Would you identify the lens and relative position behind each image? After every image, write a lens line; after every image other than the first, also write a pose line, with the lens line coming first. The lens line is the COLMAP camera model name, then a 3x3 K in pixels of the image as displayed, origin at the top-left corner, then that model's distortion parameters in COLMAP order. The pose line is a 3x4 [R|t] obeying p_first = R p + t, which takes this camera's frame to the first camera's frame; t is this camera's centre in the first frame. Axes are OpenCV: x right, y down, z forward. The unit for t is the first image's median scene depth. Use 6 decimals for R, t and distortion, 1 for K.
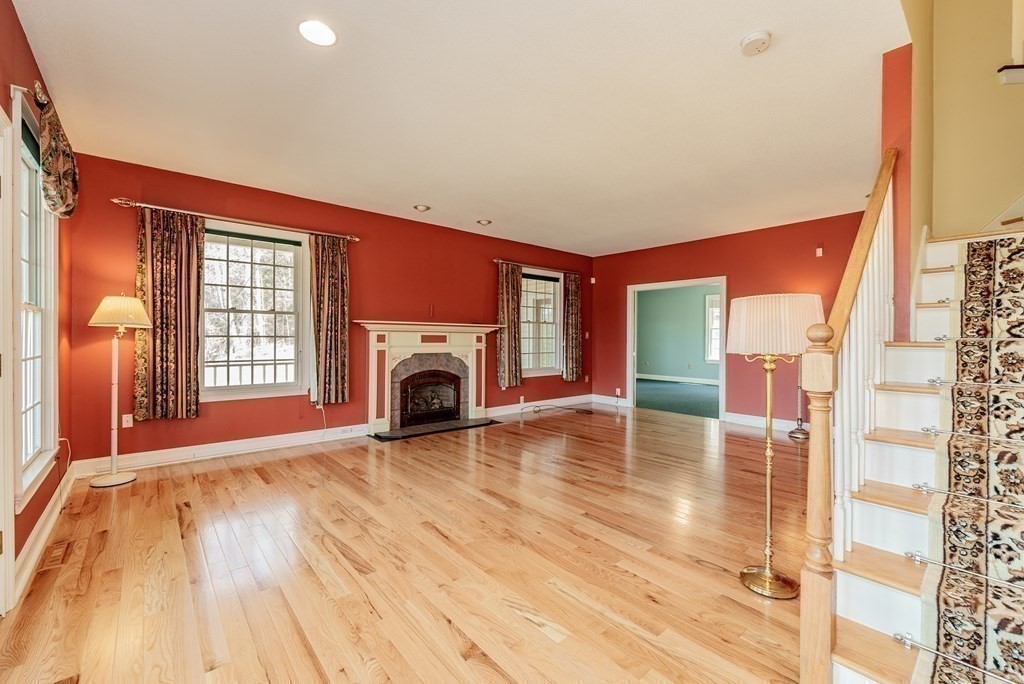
lens RADIAL K [[425.2, 0, 508.4], [0, 425.2, 336.2], [0, 0, 1]] dist [0.000573, 0.000010]
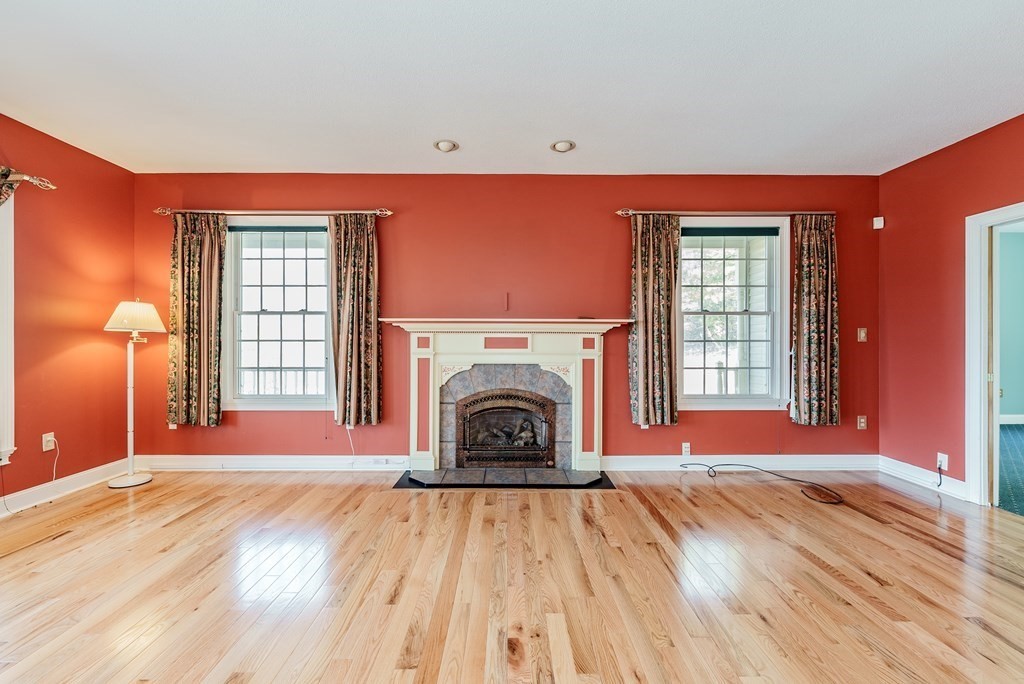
lens RADIAL K [[425.2, 0, 513.3], [0, 425.2, 339.8], [0, 0, 1]] dist [0.000573, 0.000010]
pose [[0.764554, -0.006183, -0.644530, 0.264613], [0.006142, 0.999978, -0.002307, 0.003047], [0.644531, -0.002195, 0.764575, 0.485857]]
